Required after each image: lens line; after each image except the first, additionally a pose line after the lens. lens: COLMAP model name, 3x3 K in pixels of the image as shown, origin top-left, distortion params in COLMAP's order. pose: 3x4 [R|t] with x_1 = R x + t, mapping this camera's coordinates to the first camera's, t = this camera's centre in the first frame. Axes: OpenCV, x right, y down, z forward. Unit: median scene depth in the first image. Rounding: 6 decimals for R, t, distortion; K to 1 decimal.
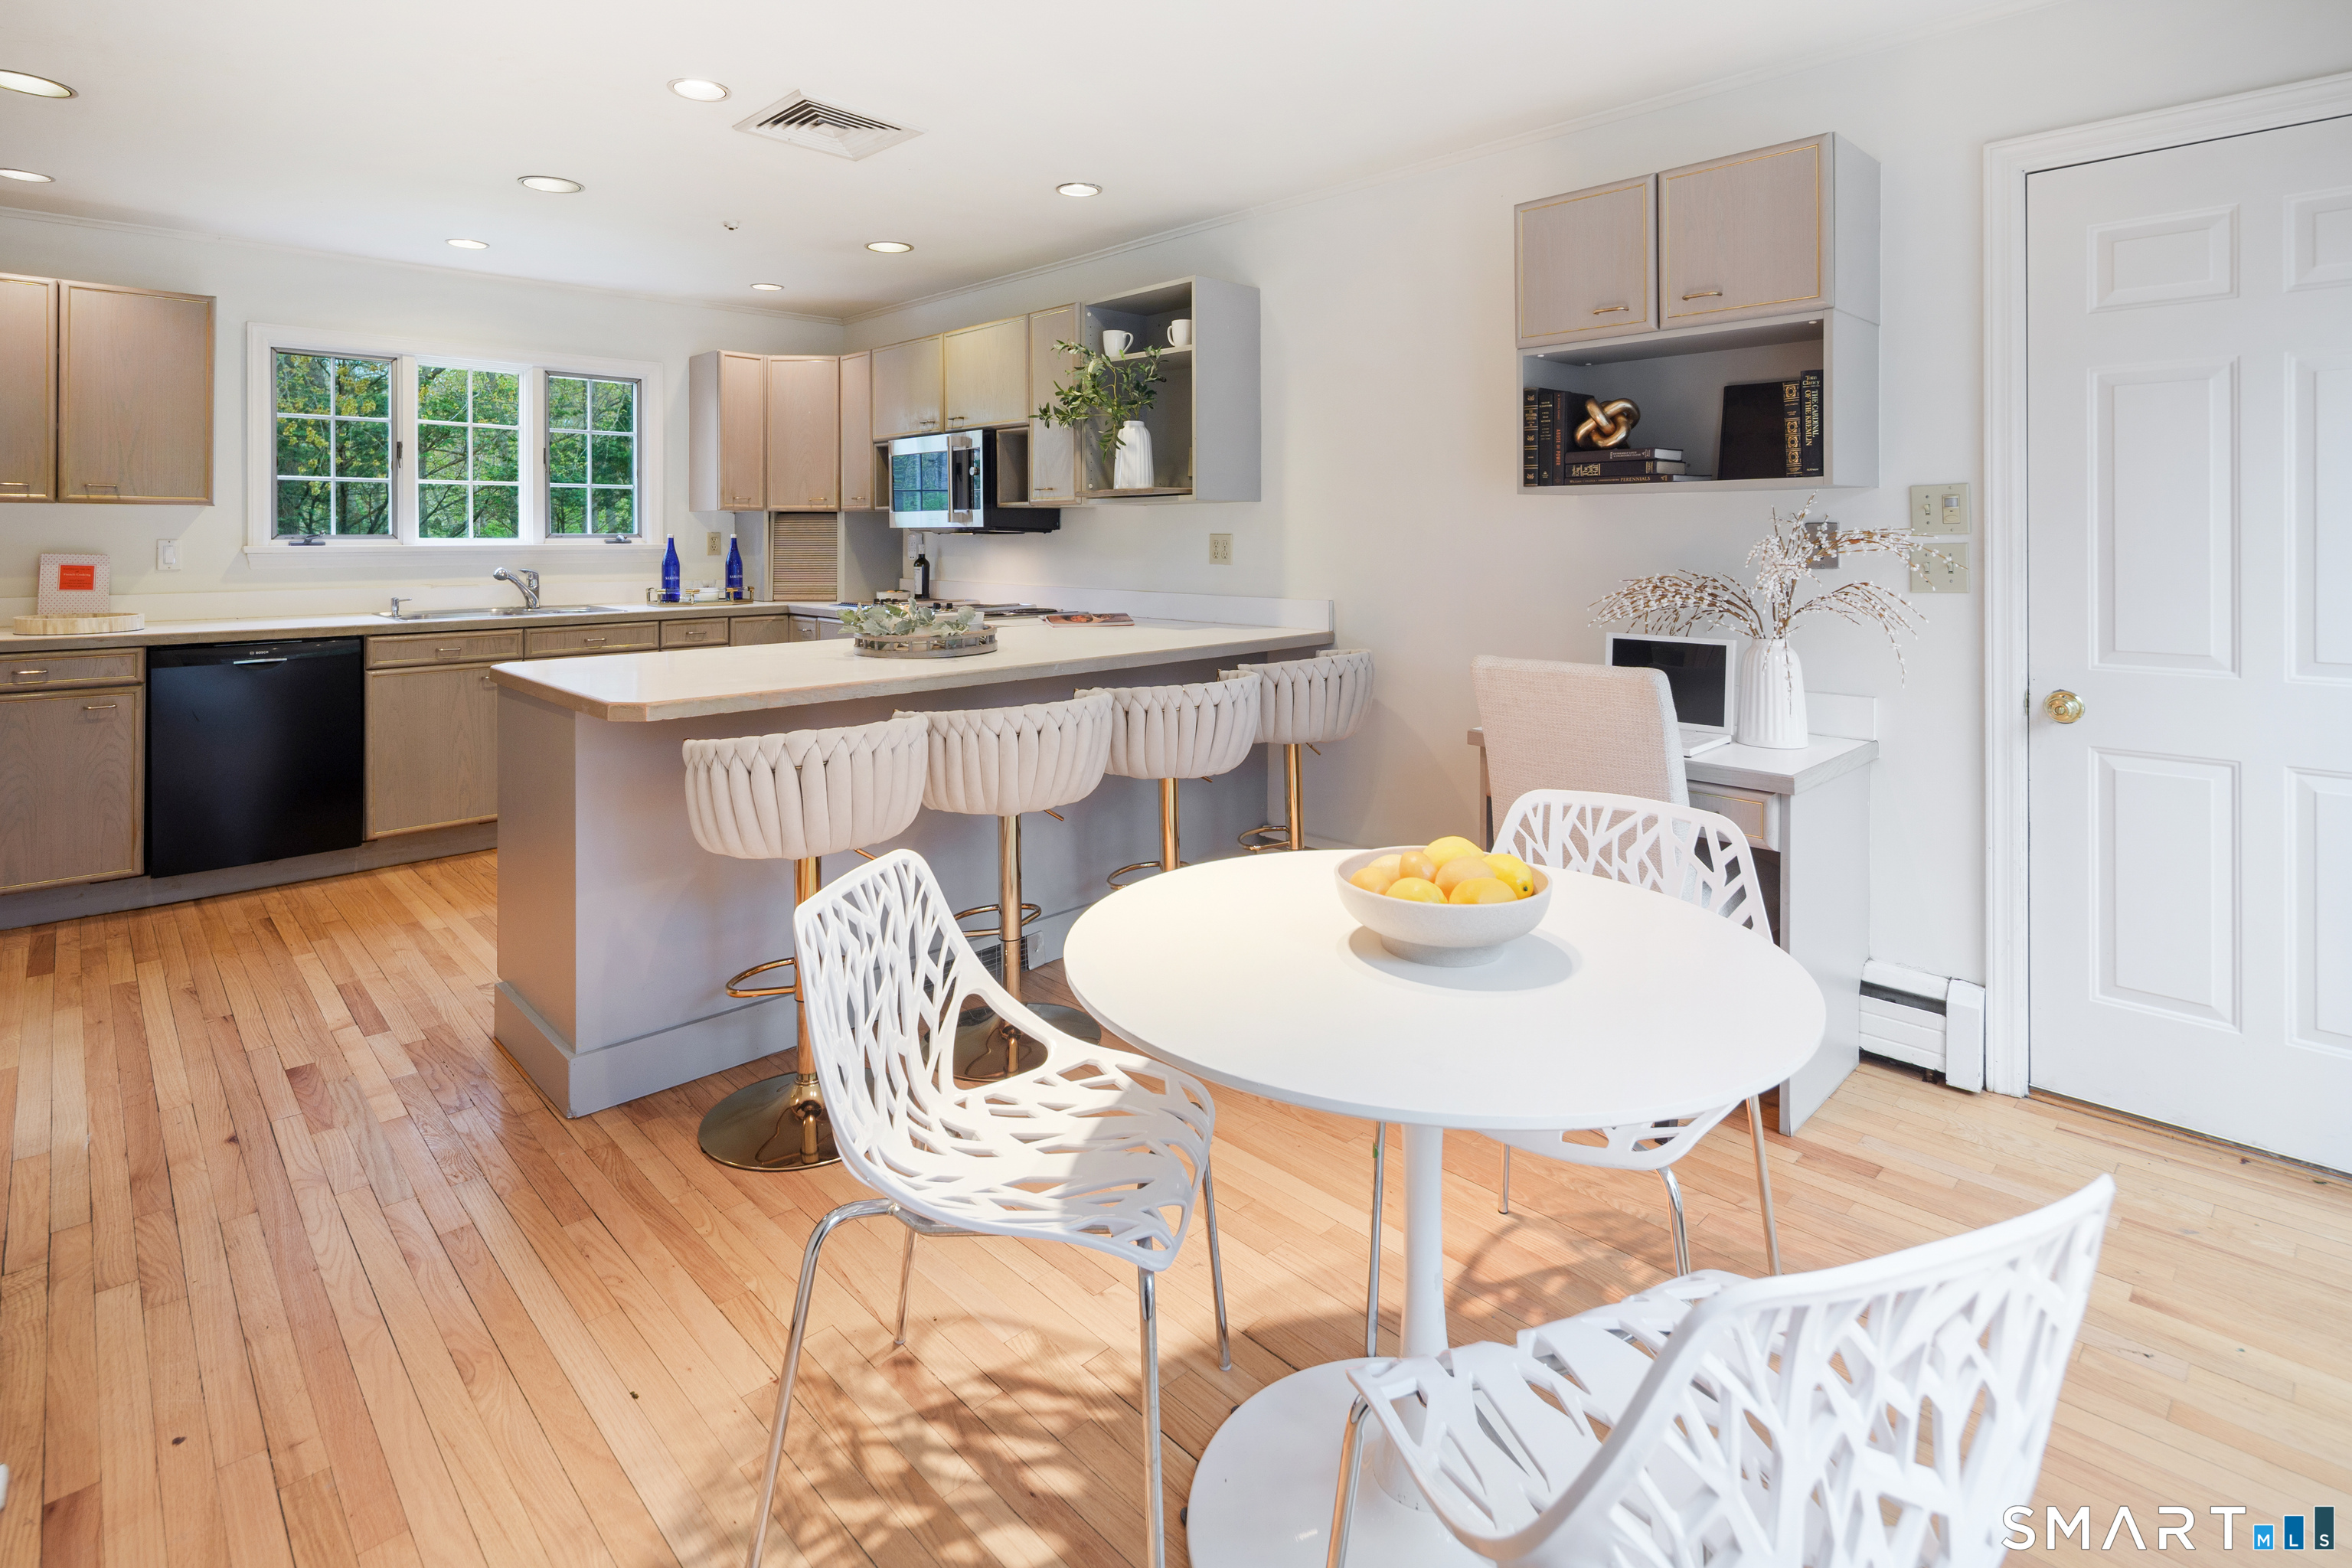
lens RADIAL K [[1151.3, 0, 1173.1], [0, 1151.3, 531.6], [0, 0, 1]] dist [-0.000607, -0.000980]
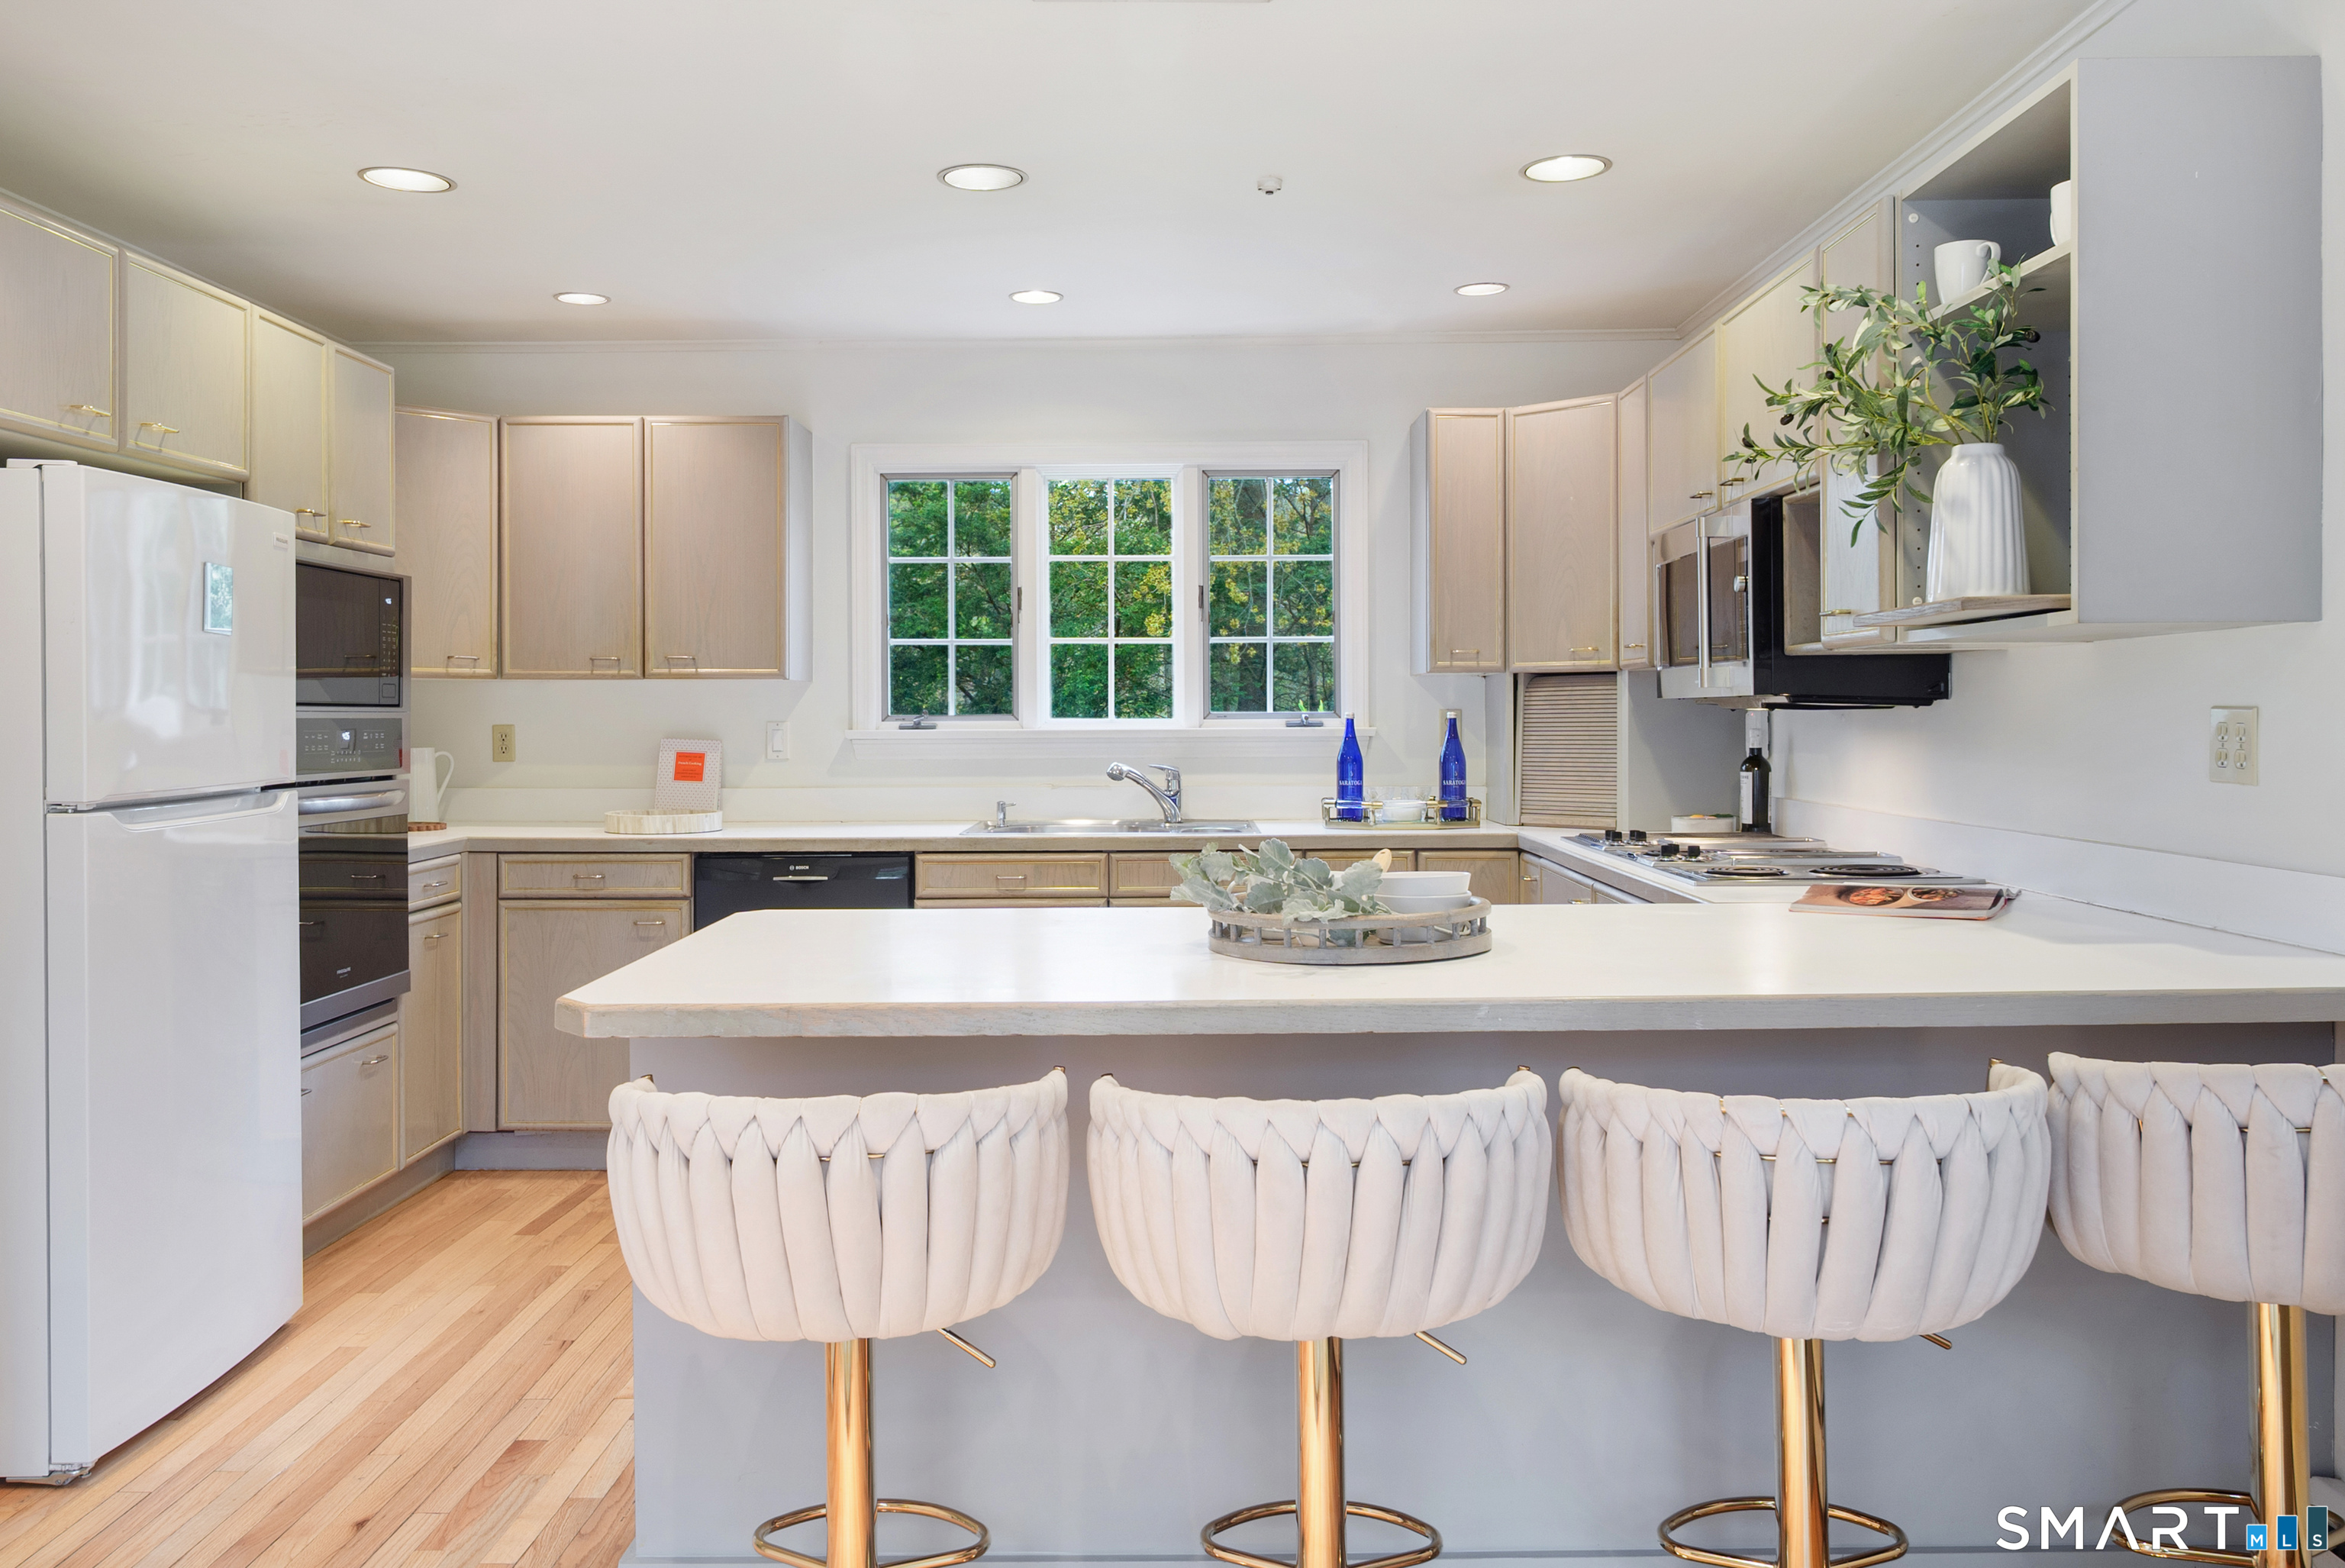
lens RADIAL K [[1749.0, 0, 1172.8], [0, 1749.0, 730.8], [0, 0, 1]] dist [-0.003400, 0.001461]
pose [[0.716147, 0.003008, -0.697943, 0.188236], [0.006284, 0.999922, 0.010758, 0.001591], [0.697921, -0.012090, 0.716073, 0.301301]]
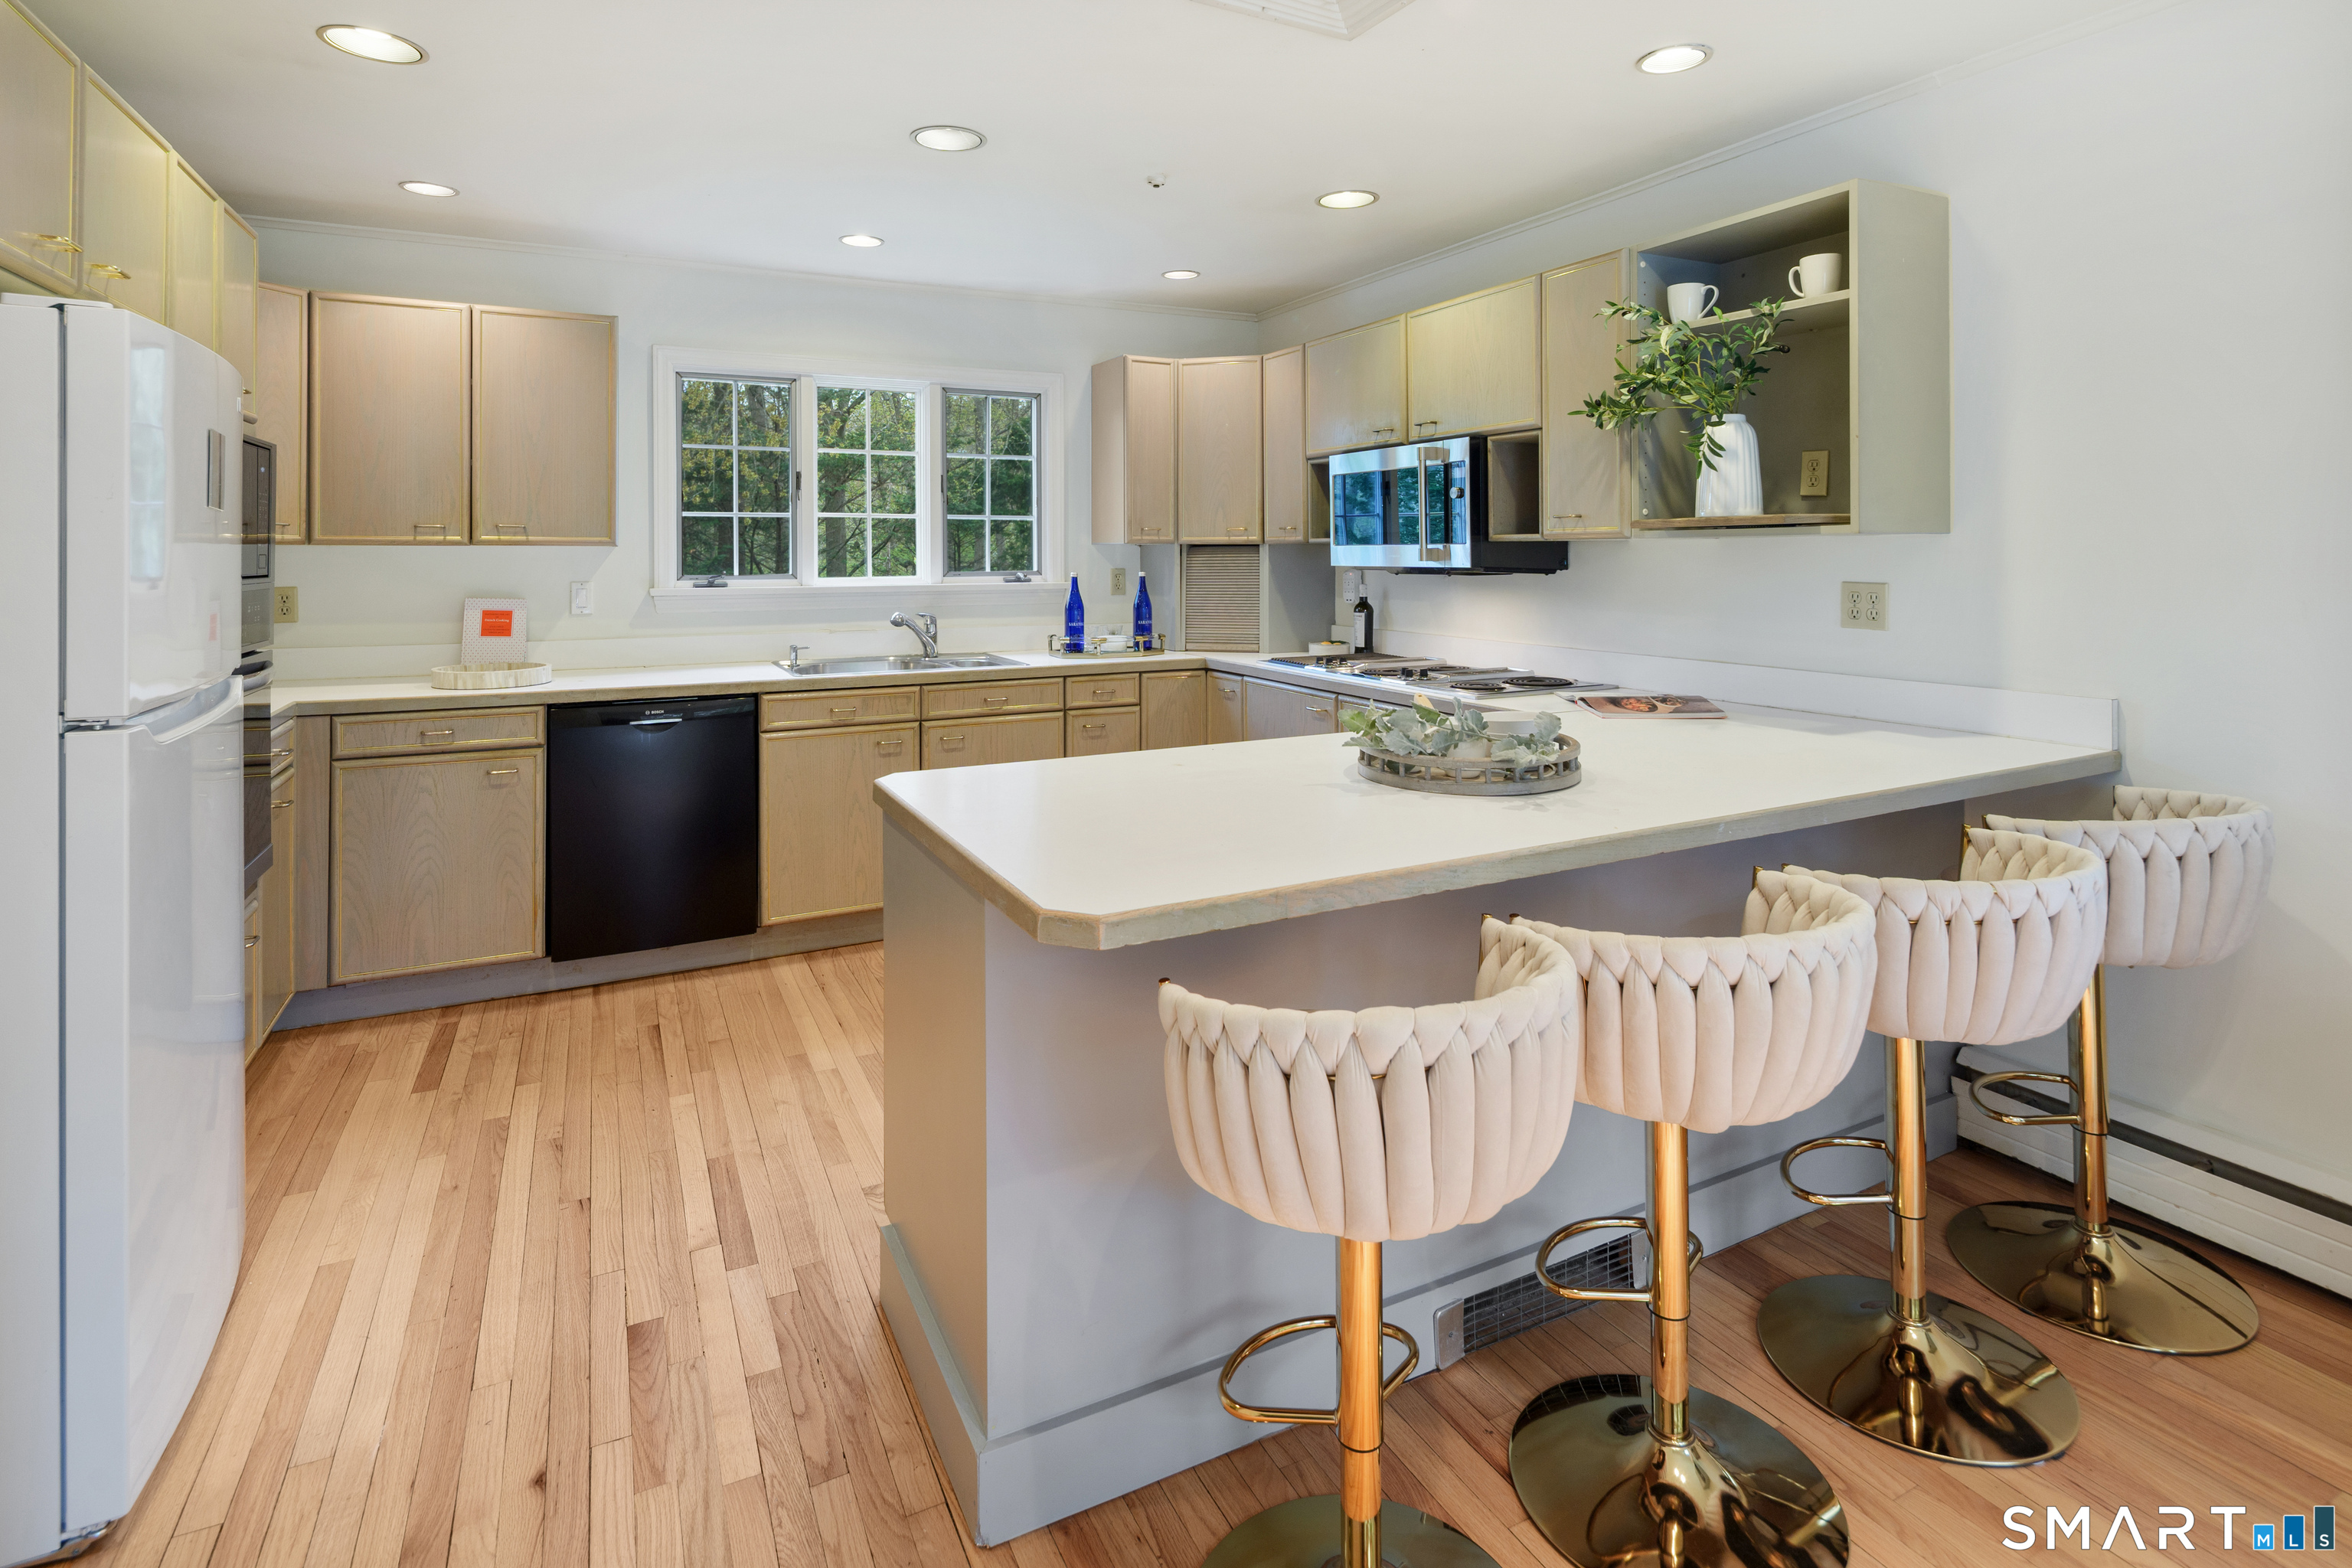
lens RADIAL K [[1152.4, 0, 1176.8], [0, 1152.4, 552.5], [0, 0, 1]] dist [0.000997, -0.005386]
pose [[0.955295, -0.002471, -0.295643, -0.132052], [0.003124, 0.999994, 0.001736, -0.016688], [0.295637, -0.002582, 0.955297, 0.244338]]
